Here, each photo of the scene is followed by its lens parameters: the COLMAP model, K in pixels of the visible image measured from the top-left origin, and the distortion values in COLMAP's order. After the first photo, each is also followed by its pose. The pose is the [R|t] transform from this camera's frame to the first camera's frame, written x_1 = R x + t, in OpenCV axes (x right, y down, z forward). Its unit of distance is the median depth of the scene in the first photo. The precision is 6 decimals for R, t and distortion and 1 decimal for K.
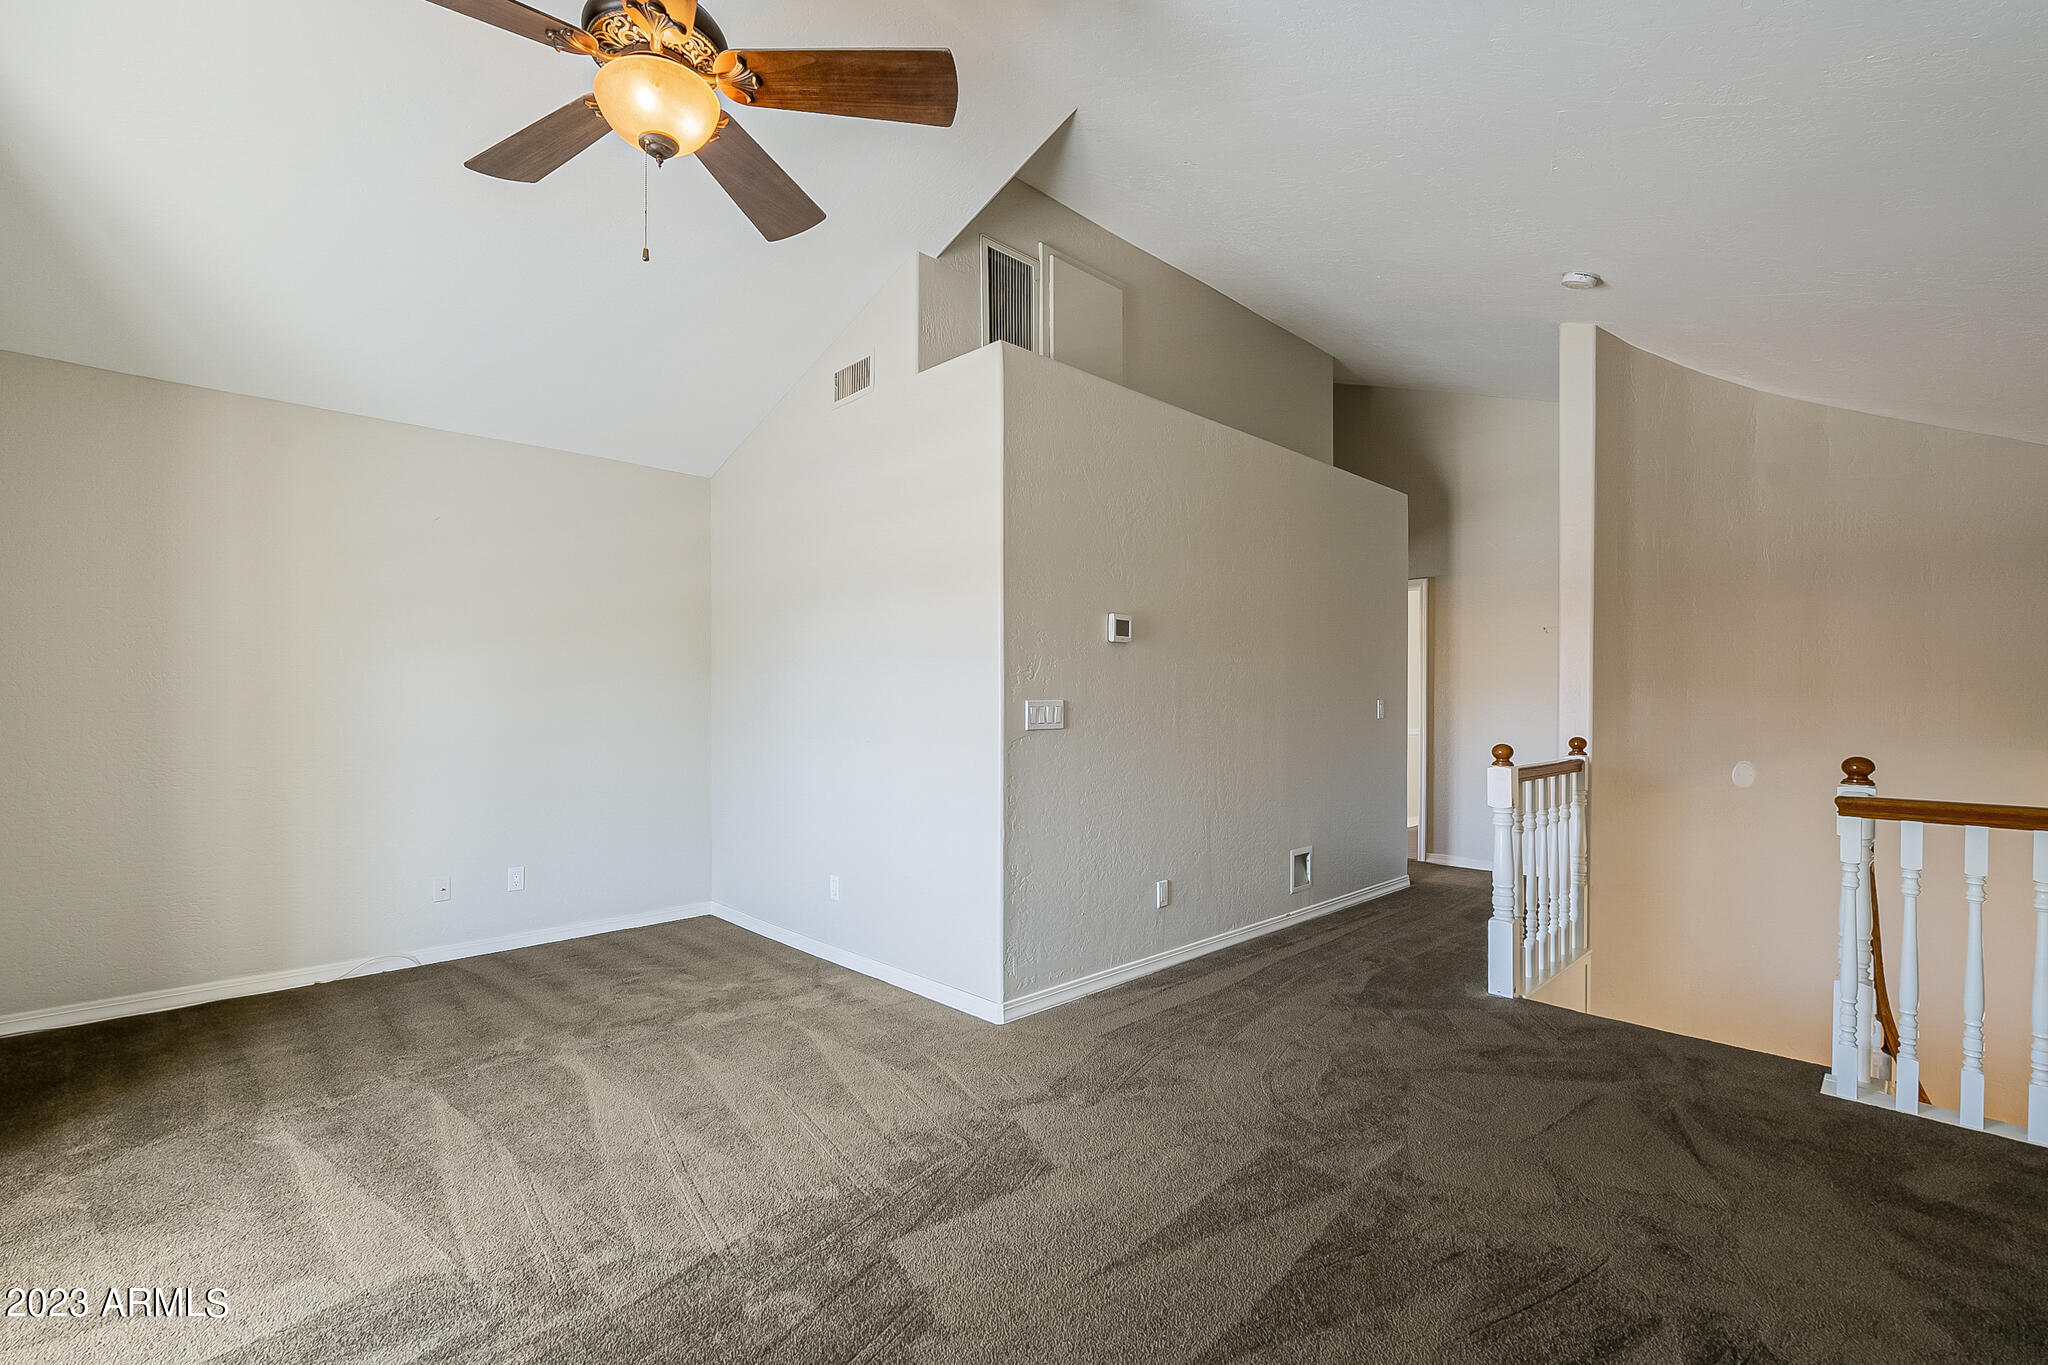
lens RADIAL K [[903.4, 0, 1024.0], [0, 903.4, 682.5], [0, 0, 1]] dist [-0.003147, -0.000084]
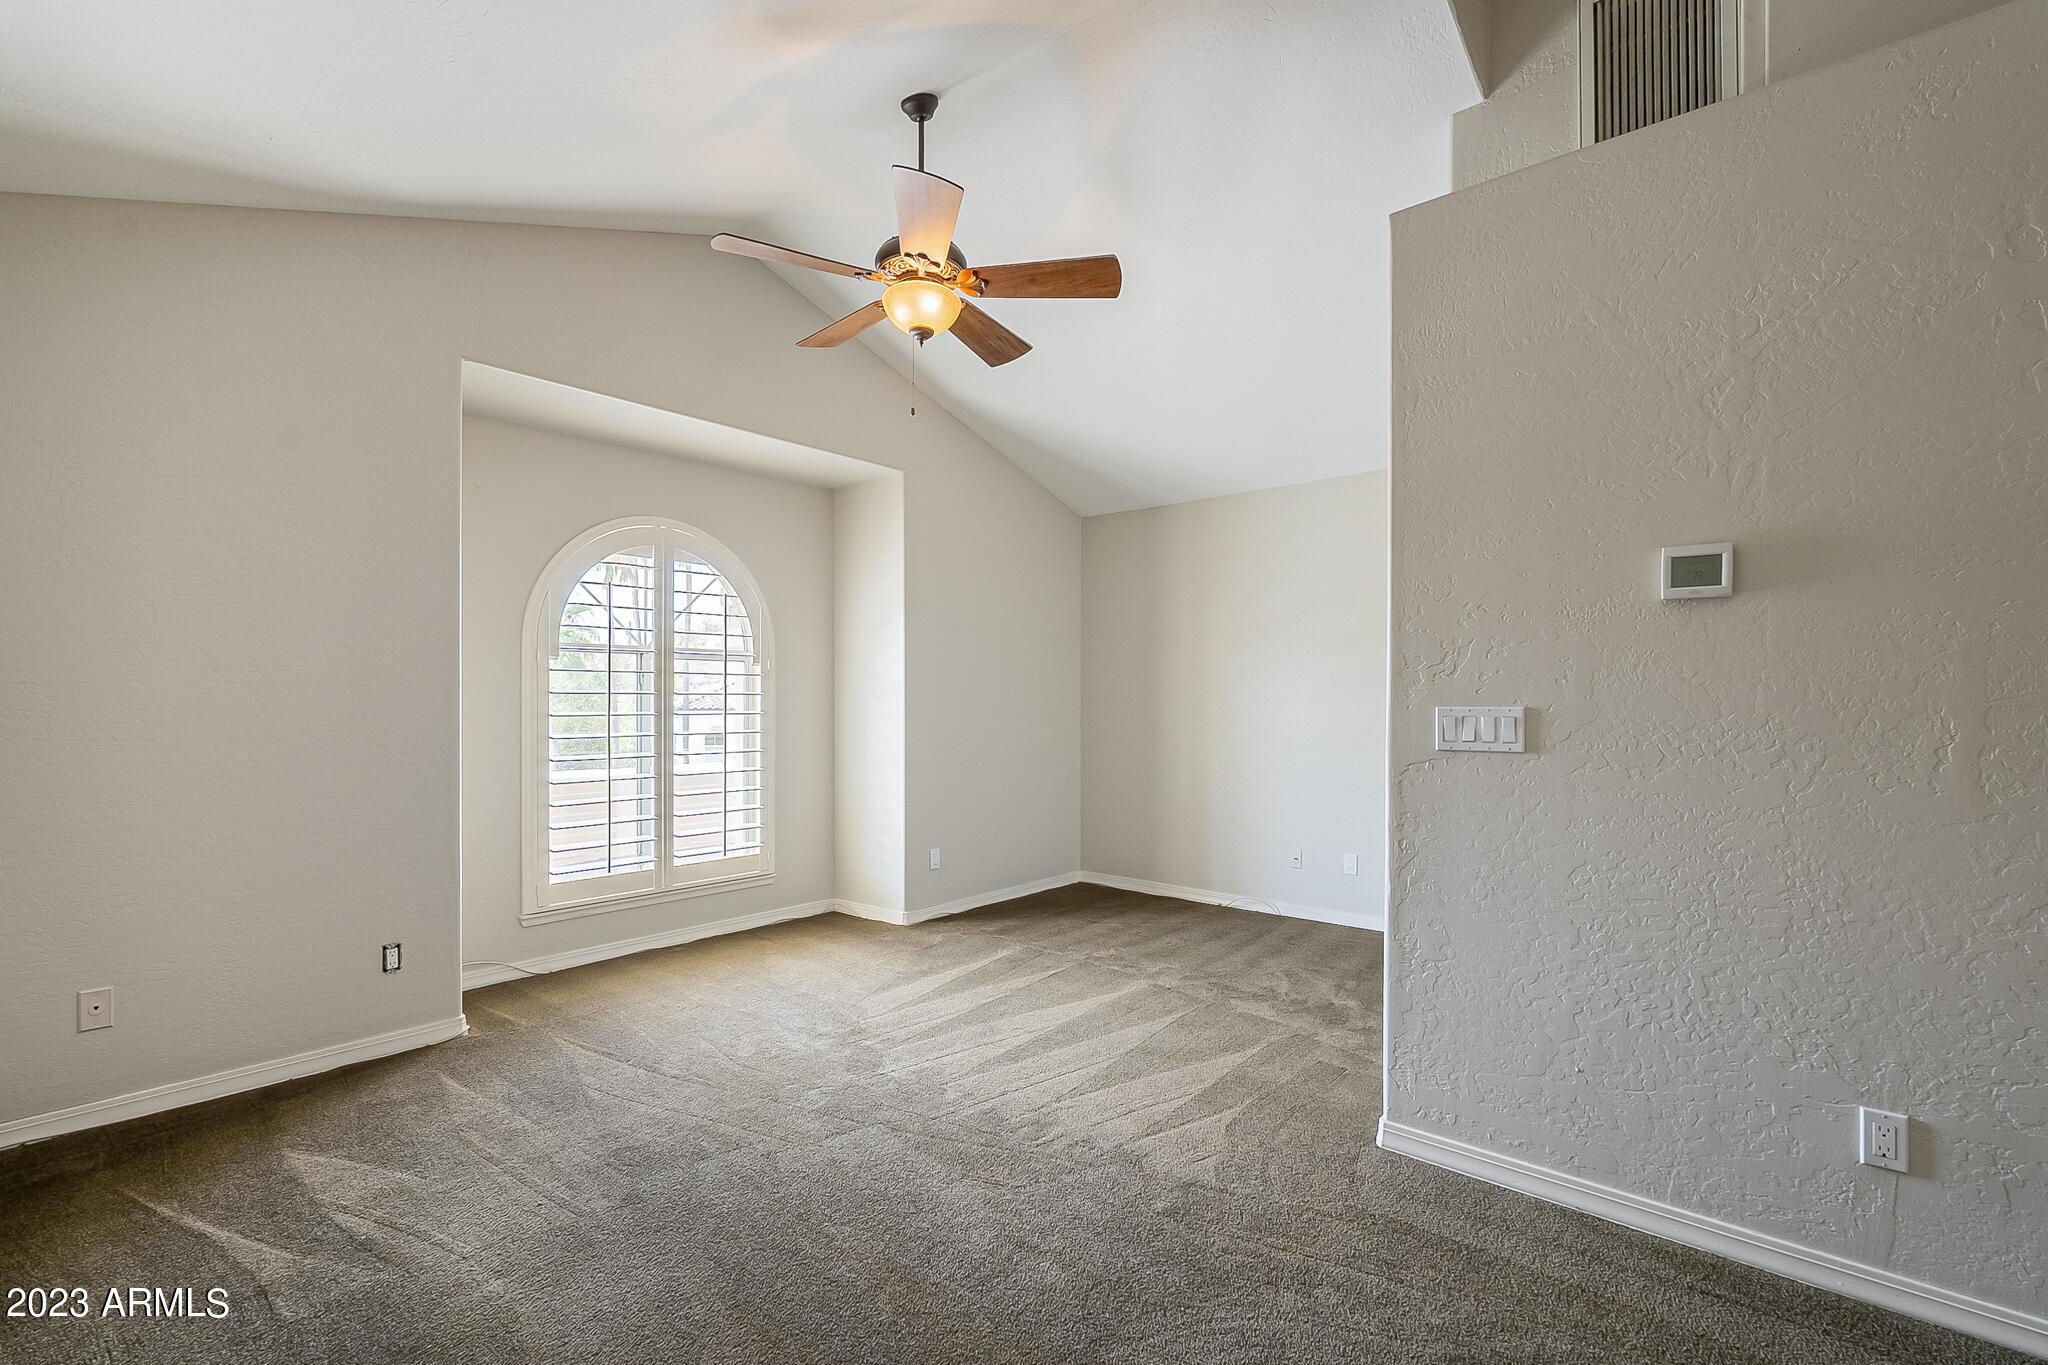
lens RADIAL K [[903.4, 0, 1024.0], [0, 903.4, 682.5], [0, 0, 1]] dist [-0.003147, -0.000084]
pose [[0.087523, -0.022414, -0.995910, 0.681862], [0.014375, 0.999671, -0.021235, 0.011718], [0.996059, -0.012458, 0.087817, 0.644773]]
